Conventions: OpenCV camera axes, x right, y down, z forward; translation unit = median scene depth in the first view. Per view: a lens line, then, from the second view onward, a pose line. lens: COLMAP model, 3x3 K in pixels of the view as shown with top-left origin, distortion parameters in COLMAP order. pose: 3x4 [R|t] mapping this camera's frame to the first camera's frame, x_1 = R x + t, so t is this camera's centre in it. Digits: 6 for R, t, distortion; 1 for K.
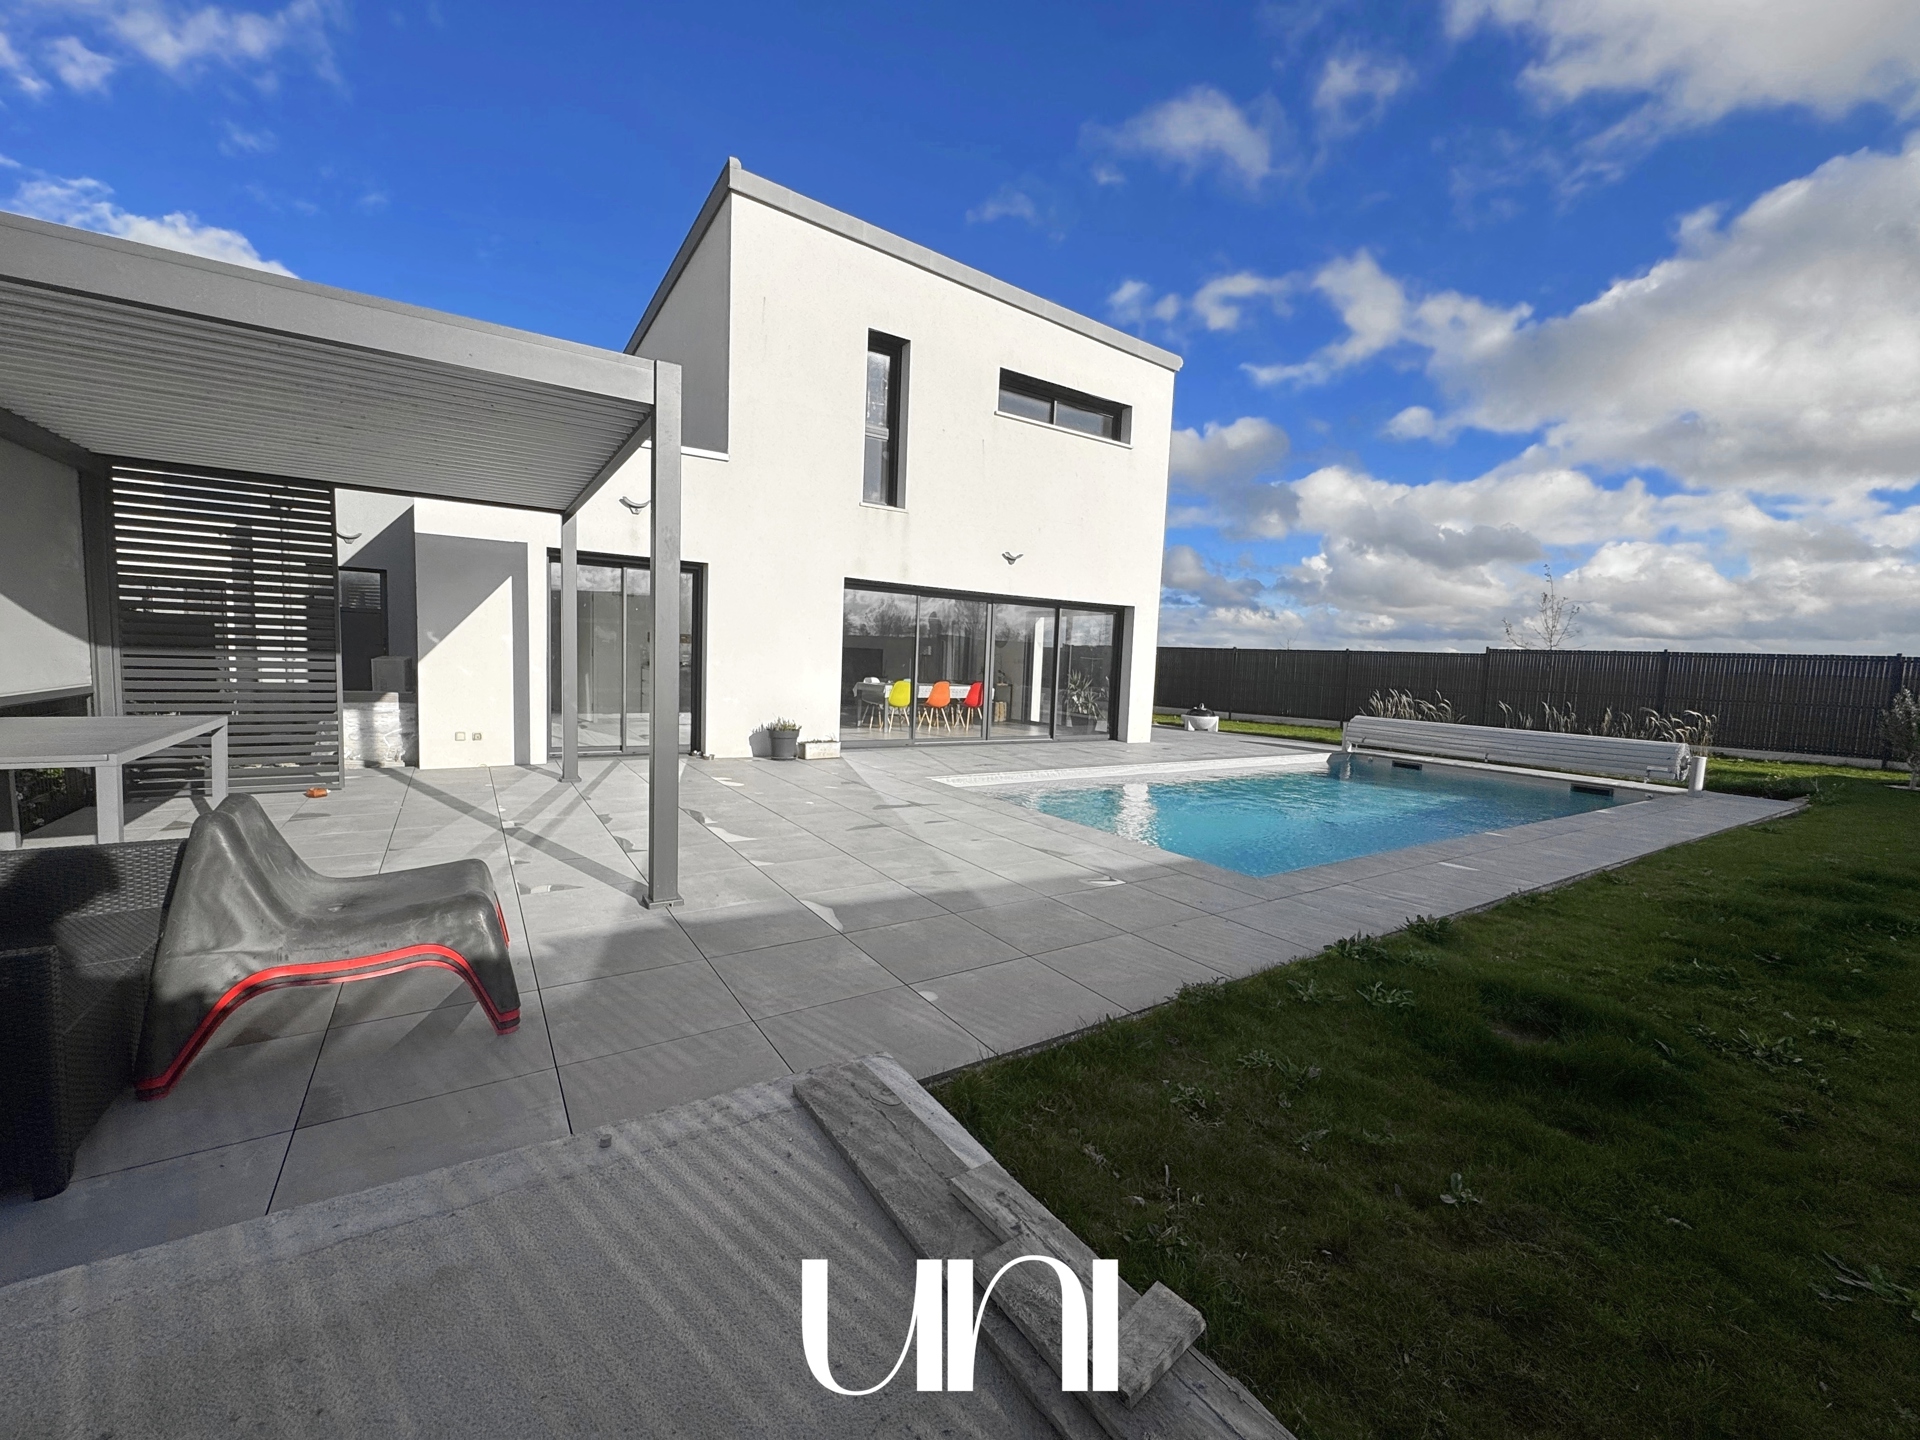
lens RADIAL K [[756.2, 0, 953.9], [0, 756.2, 718.7], [0, 0, 1]] dist [-0.000607, -0.000072]
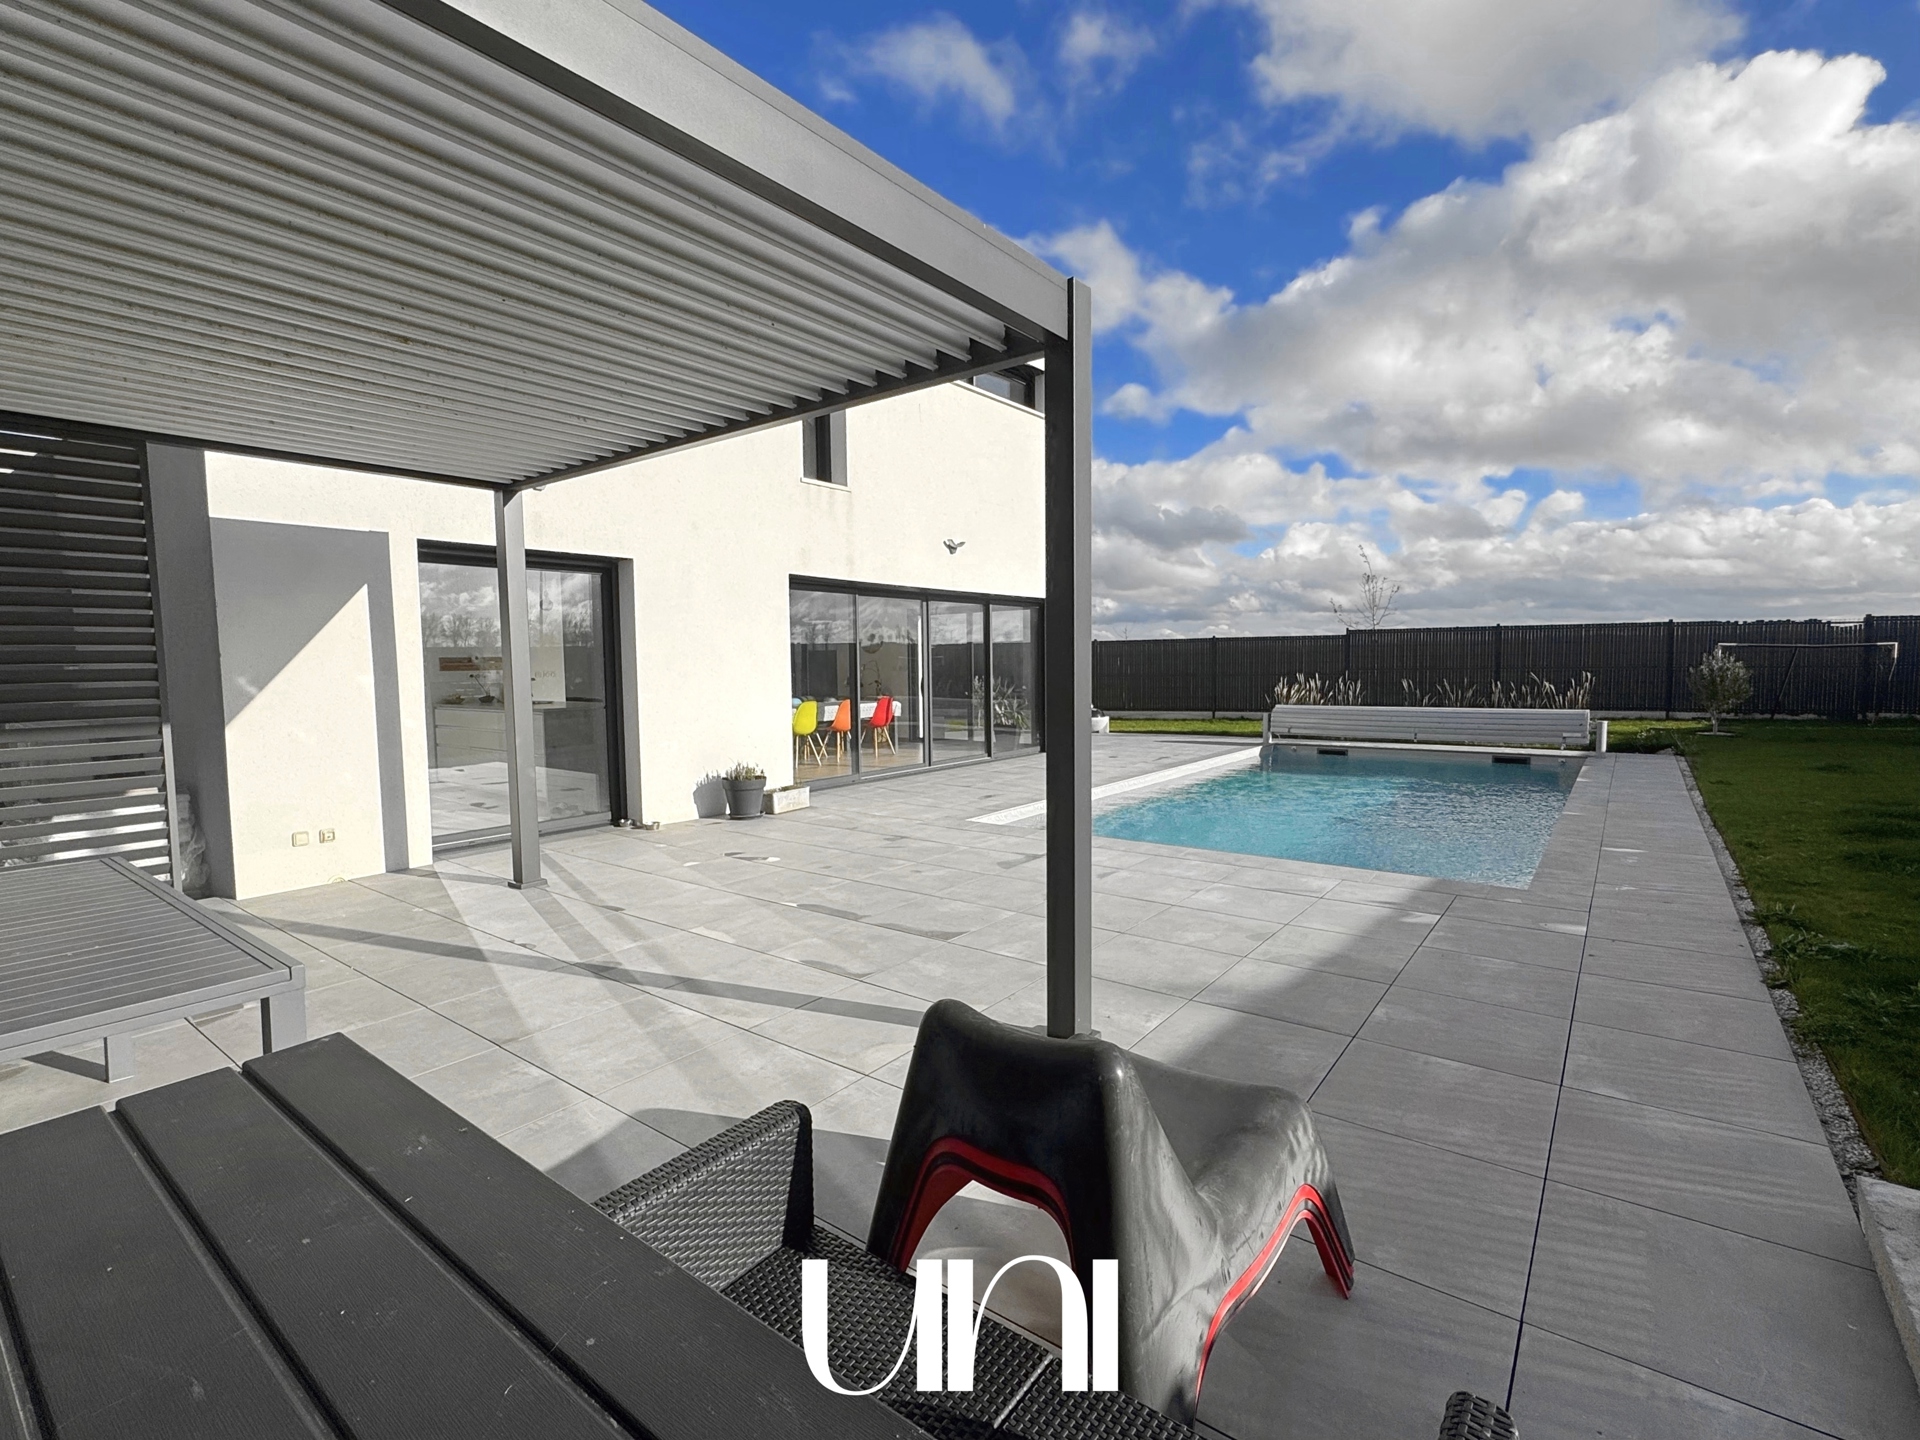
lens RADIAL K [[878.6, 0, 950.3], [0, 878.6, 729.0], [0, 0, 1]] dist [0.000399, -0.000121]
pose [[0.942355, -0.079050, 0.325143, -0.223118], [0.079111, 0.996780, 0.013056, -0.020913], [-0.325128, 0.013419, 0.945575, 0.075312]]
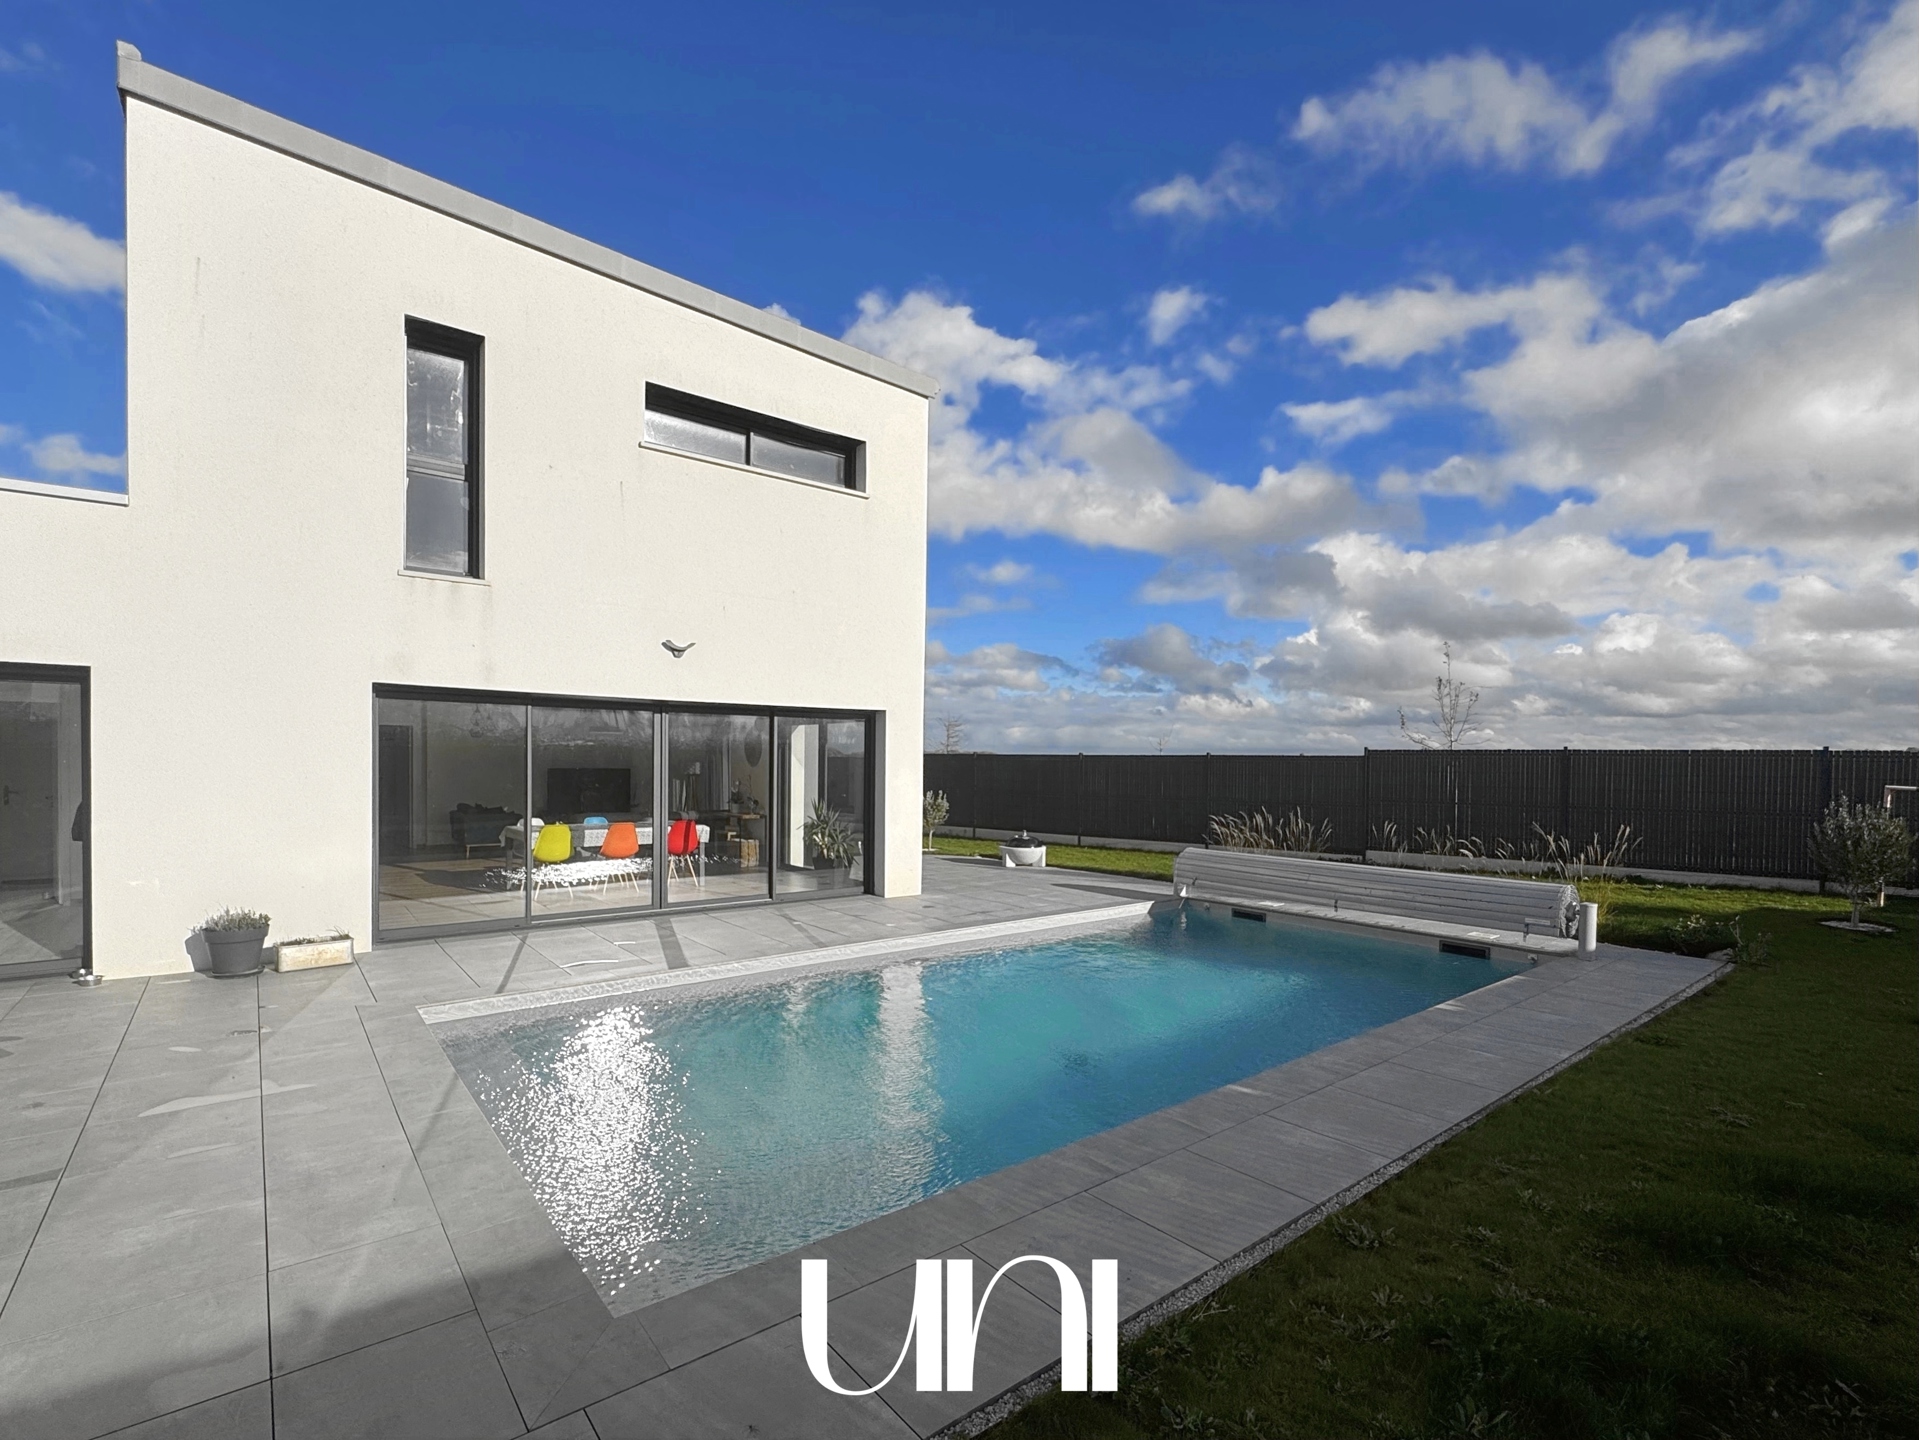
lens RADIAL K [[877.3, 0, 947.4], [0, 877.3, 773.8], [0, 0, 1]] dist [0.000097, -0.000273]
pose [[0.994360, -0.031304, 0.101335, 0.206414], [0.037790, 0.997315, -0.062730, -0.031287], [-0.099100, 0.066205, 0.992873, 0.152328]]
